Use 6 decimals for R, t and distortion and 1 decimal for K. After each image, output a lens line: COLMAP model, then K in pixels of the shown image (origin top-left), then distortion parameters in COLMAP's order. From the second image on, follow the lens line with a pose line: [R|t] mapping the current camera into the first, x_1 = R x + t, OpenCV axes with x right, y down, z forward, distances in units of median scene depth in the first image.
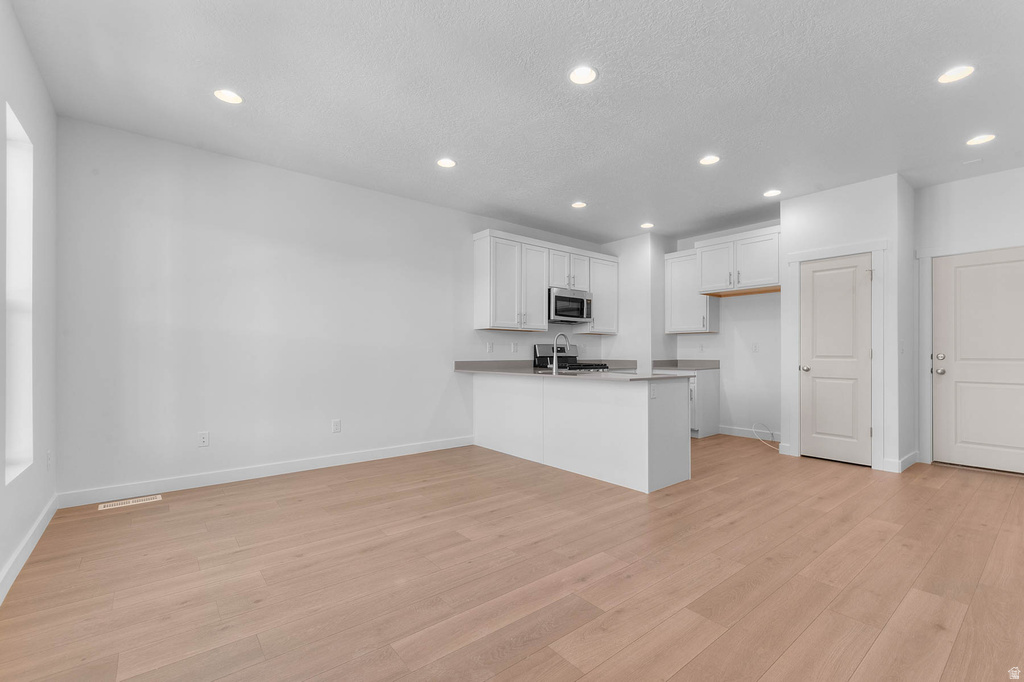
lens RADIAL K [[448.8, 0, 519.0], [0, 448.8, 351.3], [0, 0, 1]] dist [0.000881, 0.000504]
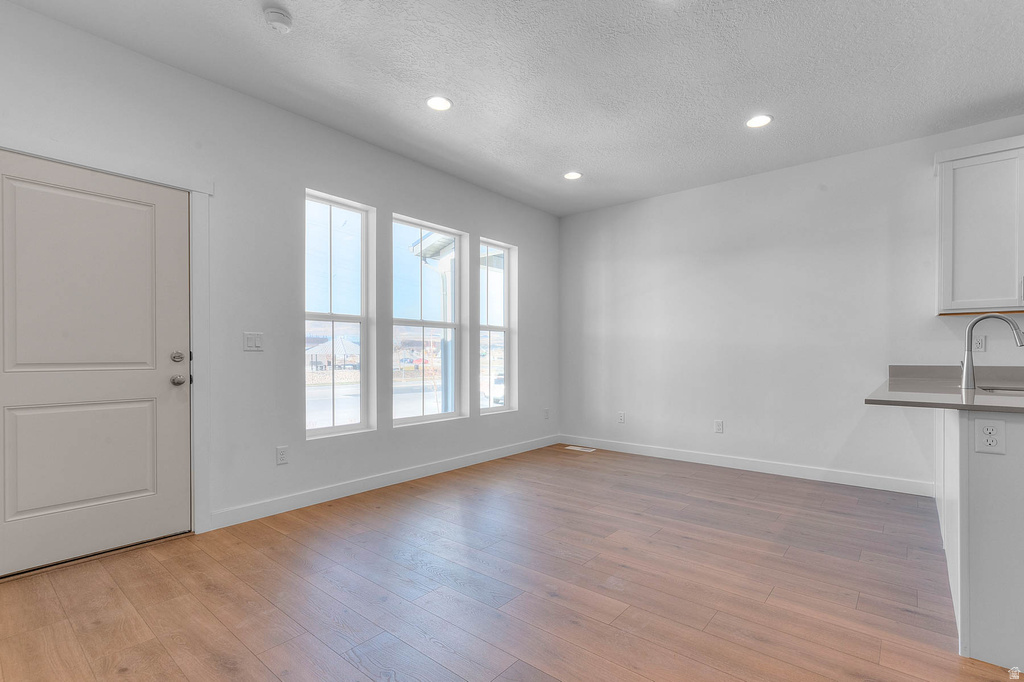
lens RADIAL K [[471.7, 0, 533.9], [0, 471.7, 361.0], [0, 0, 1]] dist [0.001707, 0.000118]
pose [[0.201982, 0.010346, -0.979335, 0.510101], [0.001691, 0.999939, 0.010913, 0.006977], [0.979388, -0.003861, 0.201952, 0.360396]]
